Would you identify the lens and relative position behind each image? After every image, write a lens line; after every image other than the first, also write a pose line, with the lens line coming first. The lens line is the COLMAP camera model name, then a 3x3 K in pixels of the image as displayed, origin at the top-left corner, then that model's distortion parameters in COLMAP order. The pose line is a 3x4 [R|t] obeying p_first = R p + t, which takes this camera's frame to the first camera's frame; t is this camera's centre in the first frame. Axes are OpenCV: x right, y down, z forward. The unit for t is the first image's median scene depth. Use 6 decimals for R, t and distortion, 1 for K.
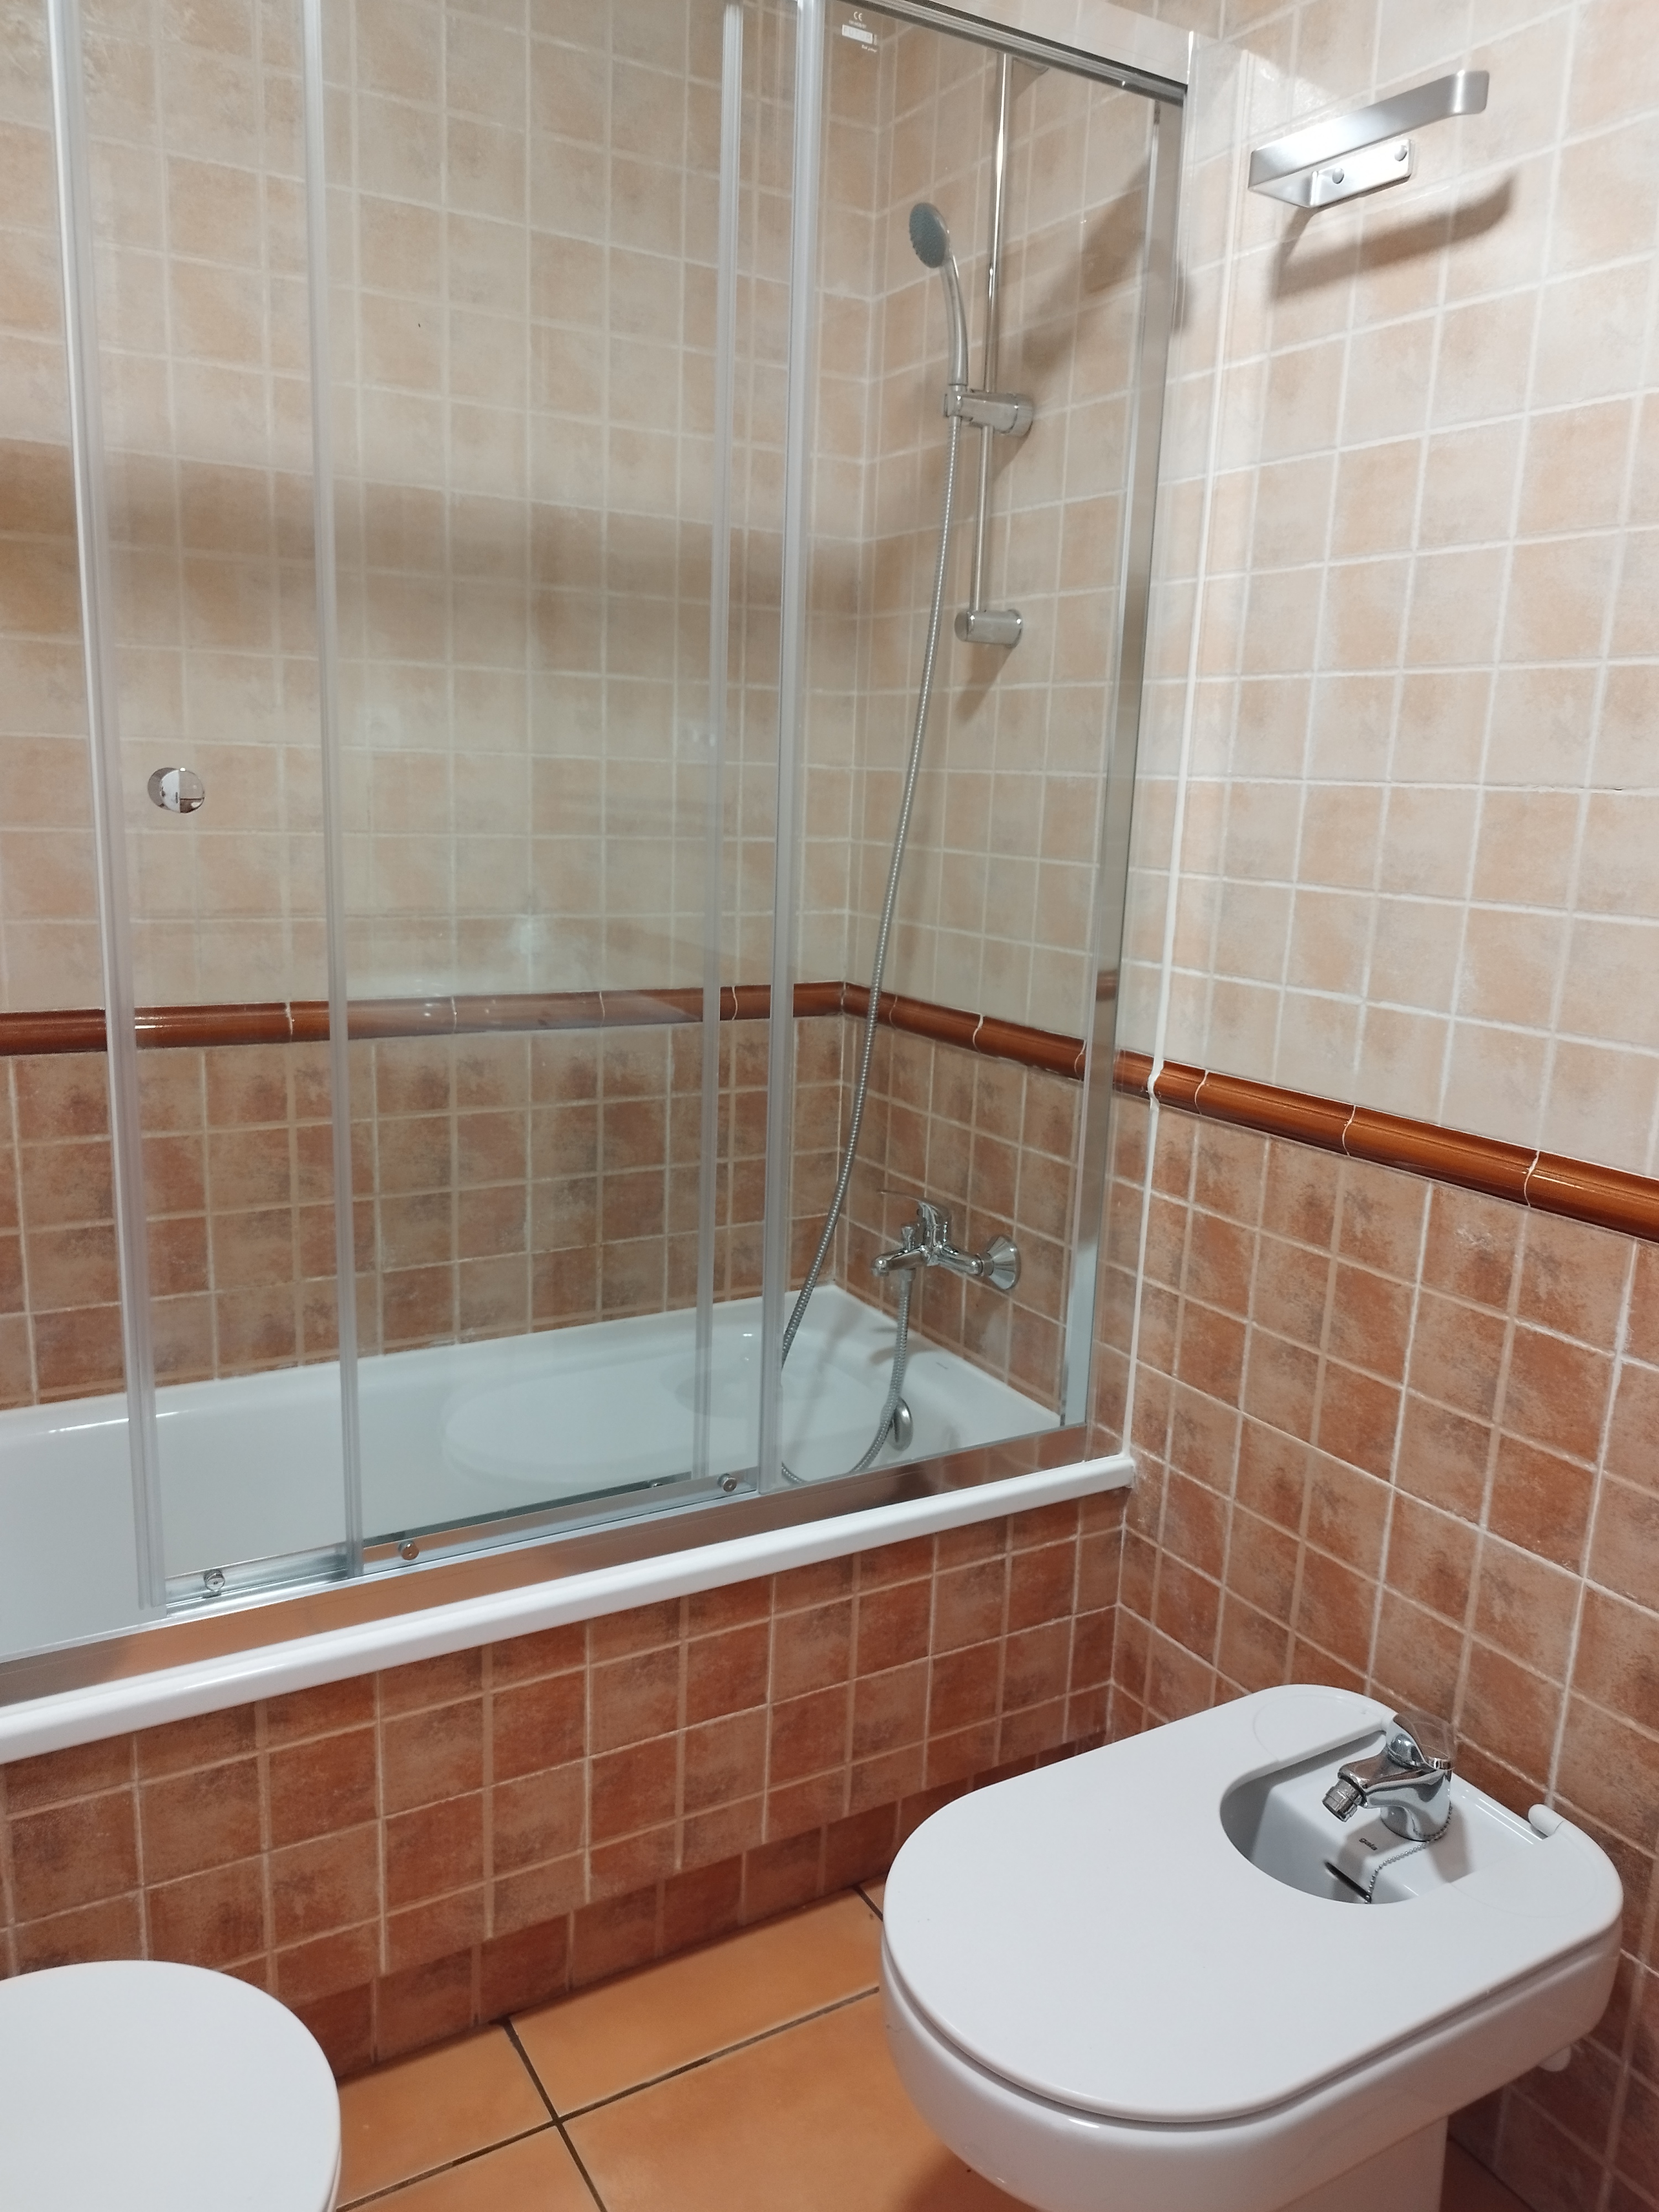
lens RADIAL K [[1595.5, 0, 821.1], [0, 1595.5, 1113.6], [0, 0, 1]] dist [0.008400, -0.017220]
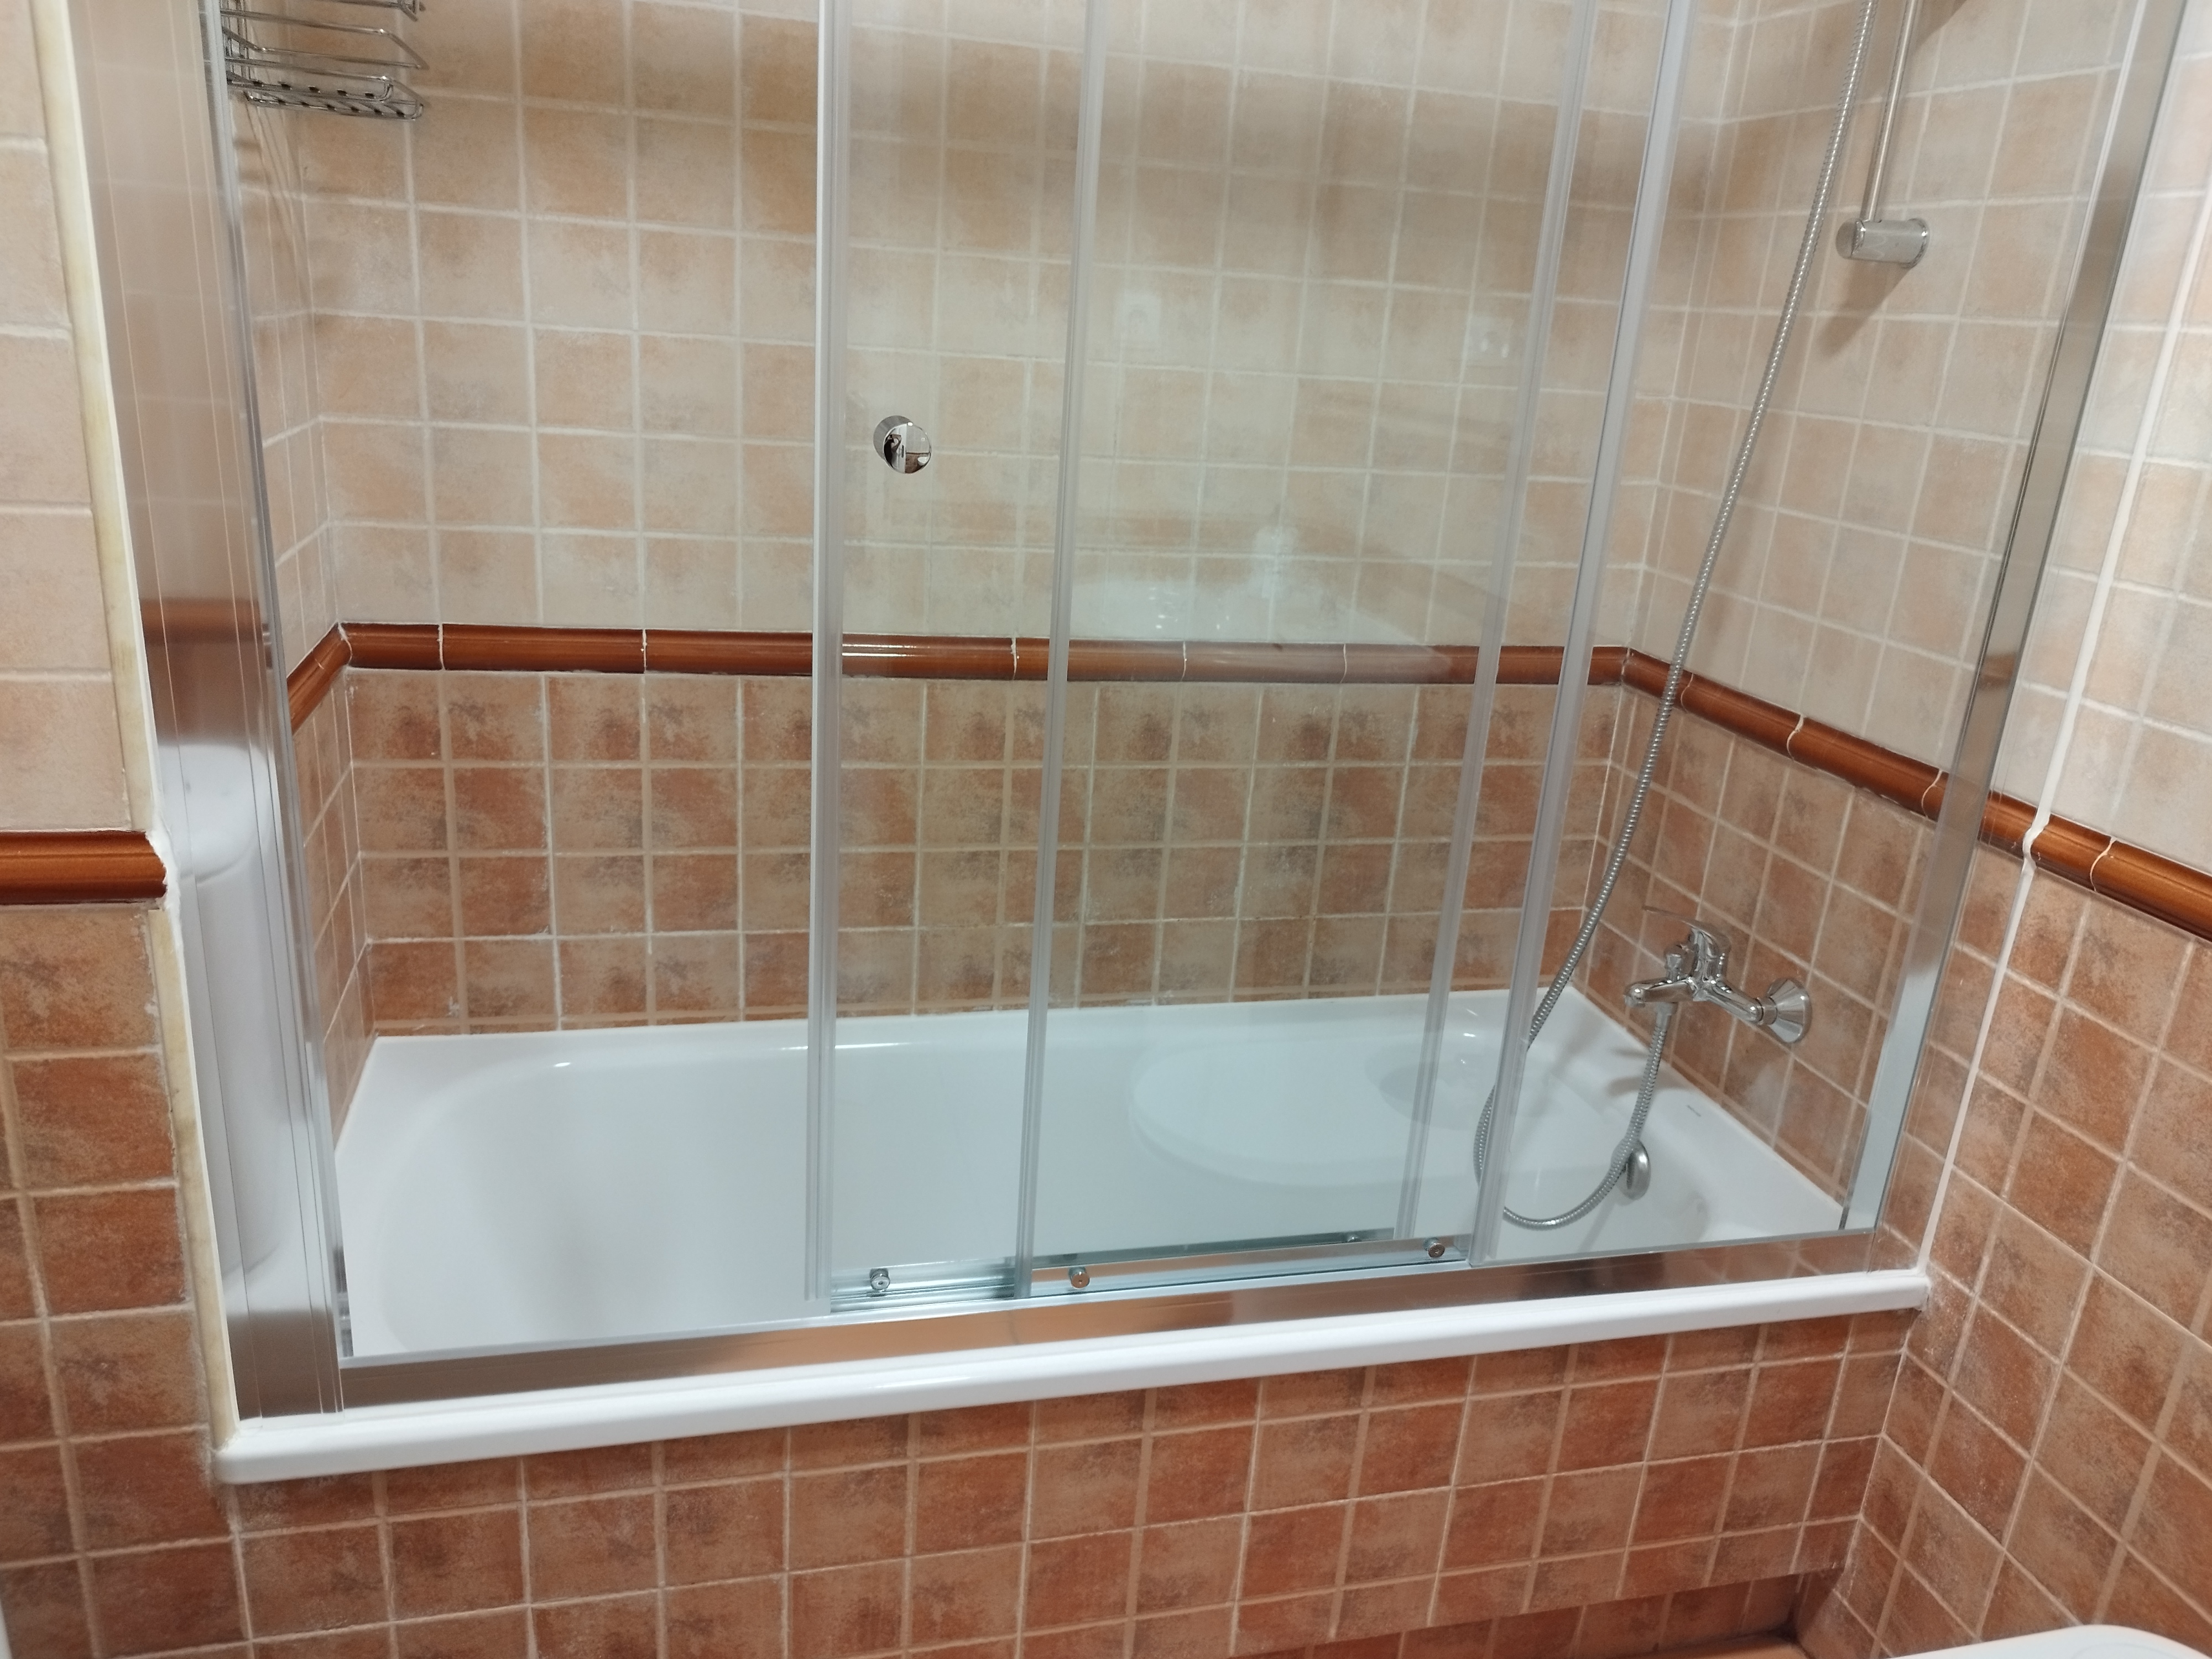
lens RADIAL K [[1595.5, 0, 1106.0], [0, 1595.5, 829.5], [0, 0, 1]] dist [0.008400, -0.017220]
pose [[0.959037, 0.116242, -0.258331, -0.027891], [-0.091741, 0.990232, 0.104998, -0.063240], [0.268013, -0.076997, 0.960334, 0.109194]]
